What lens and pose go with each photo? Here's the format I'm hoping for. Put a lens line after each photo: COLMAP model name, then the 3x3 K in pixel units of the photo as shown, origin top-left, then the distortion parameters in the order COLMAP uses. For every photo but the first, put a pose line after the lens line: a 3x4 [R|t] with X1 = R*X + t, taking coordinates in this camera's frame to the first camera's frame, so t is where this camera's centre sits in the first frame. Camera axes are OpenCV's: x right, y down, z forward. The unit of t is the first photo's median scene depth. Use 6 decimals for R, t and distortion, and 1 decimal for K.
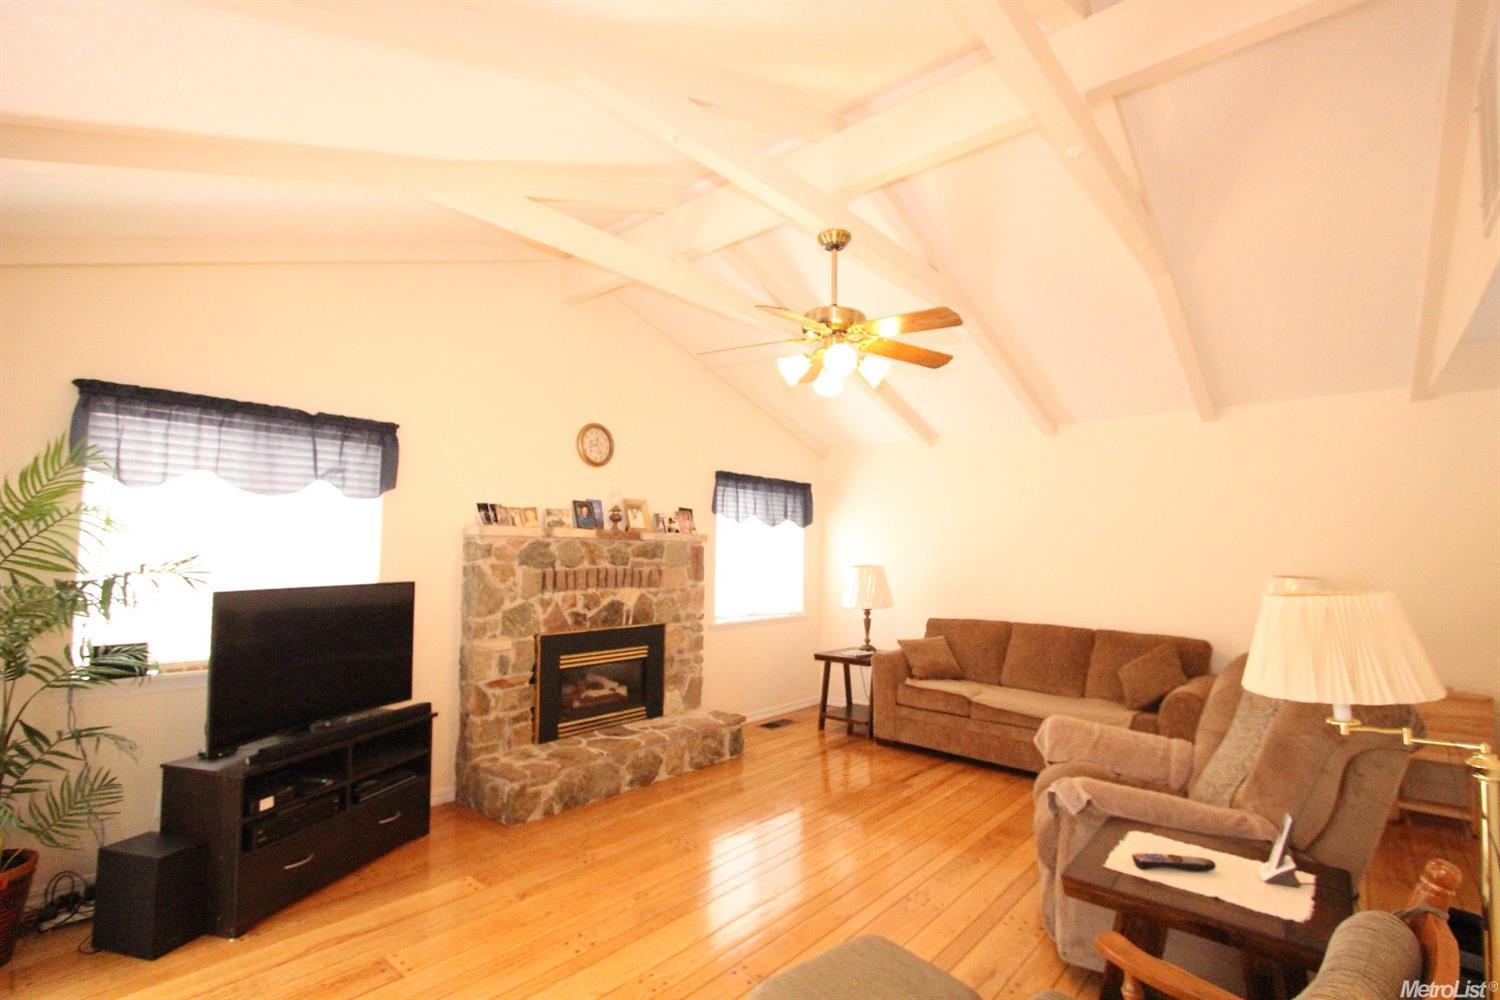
lens RADIAL K [[691.6, 0, 768.4], [0, 691.6, 517.3], [0, 0, 1]] dist [-0.032816, 0.006730]
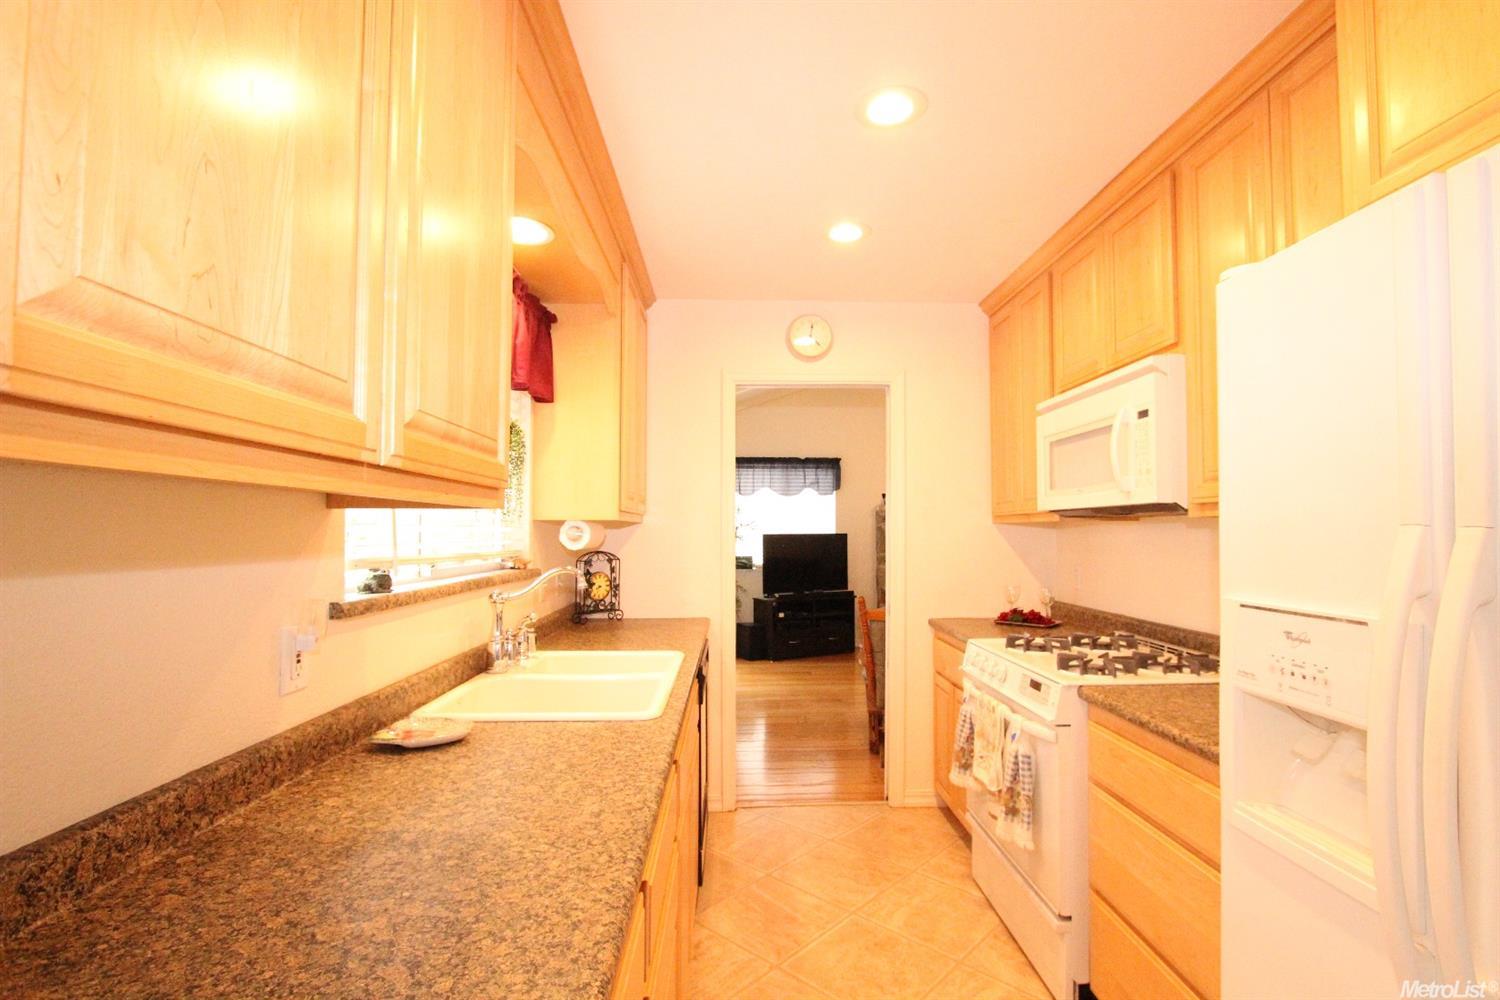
lens RADIAL K [[691.6, 0, 768.4], [0, 691.6, 517.3], [0, 0, 1]] dist [-0.032816, 0.006730]
pose [[0.688509, -0.022036, -0.724893, 0.689540], [0.043456, 0.998996, 0.010906, 0.008804], [0.723924, -0.039009, 0.688776, -0.506967]]
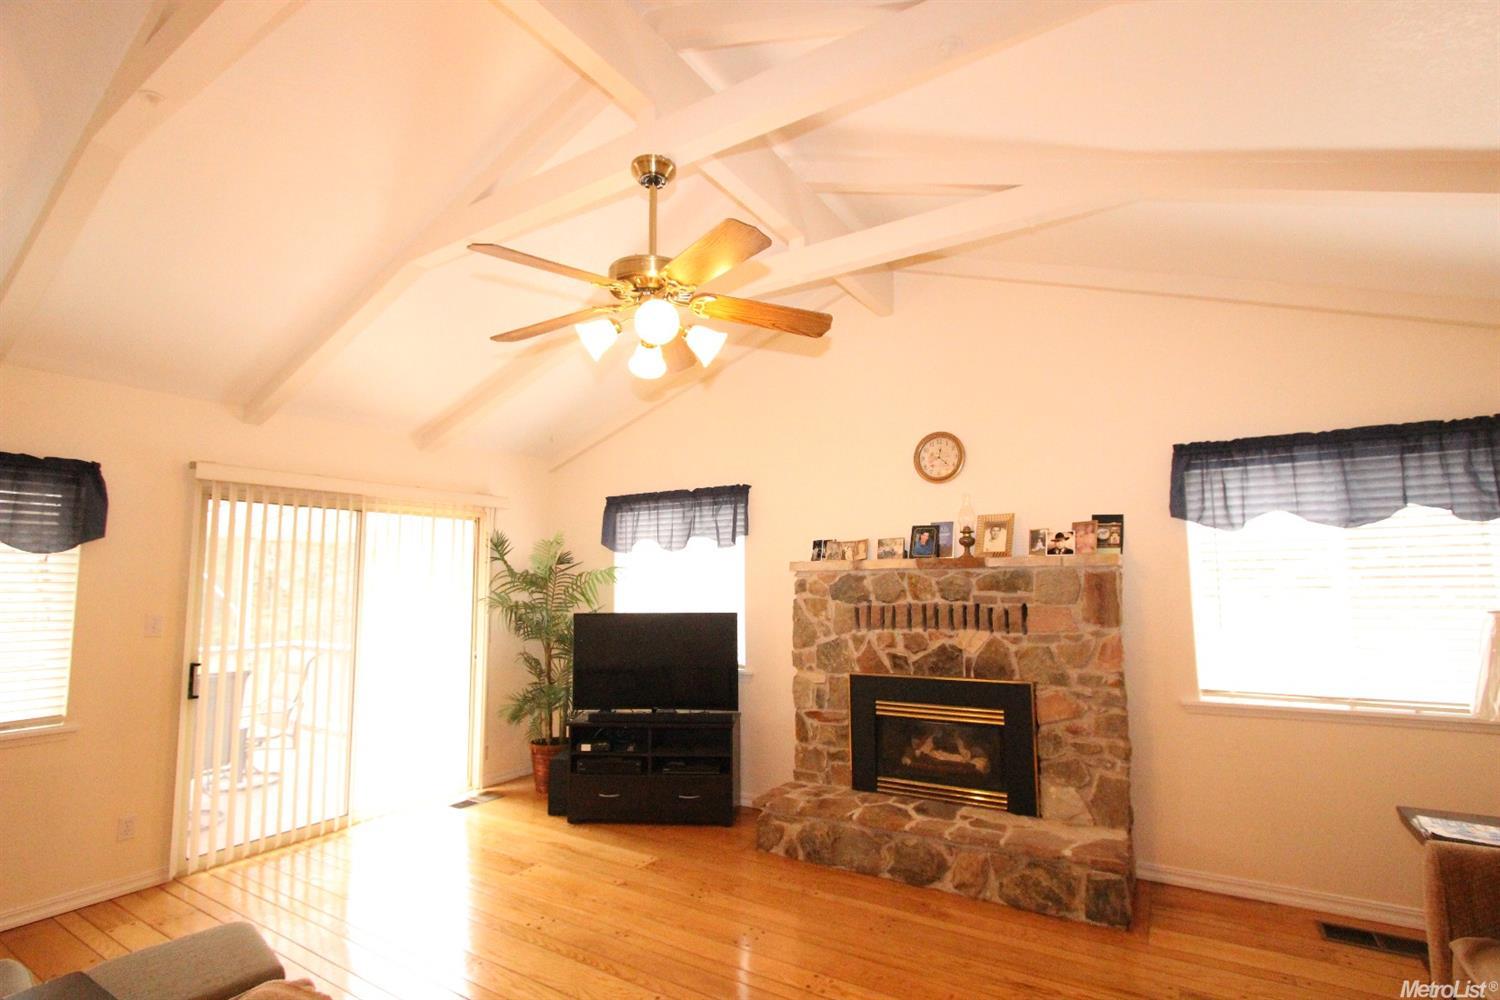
lens RADIAL K [[691.6, 0, 768.4], [0, 691.6, 517.3], [0, 0, 1]] dist [-0.032816, 0.006730]
pose [[0.155767, -0.110344, -0.981611, 0.578856], [0.060162, 0.992956, -0.102072, 0.044567], [0.985960, -0.043157, 0.161308, 0.702464]]
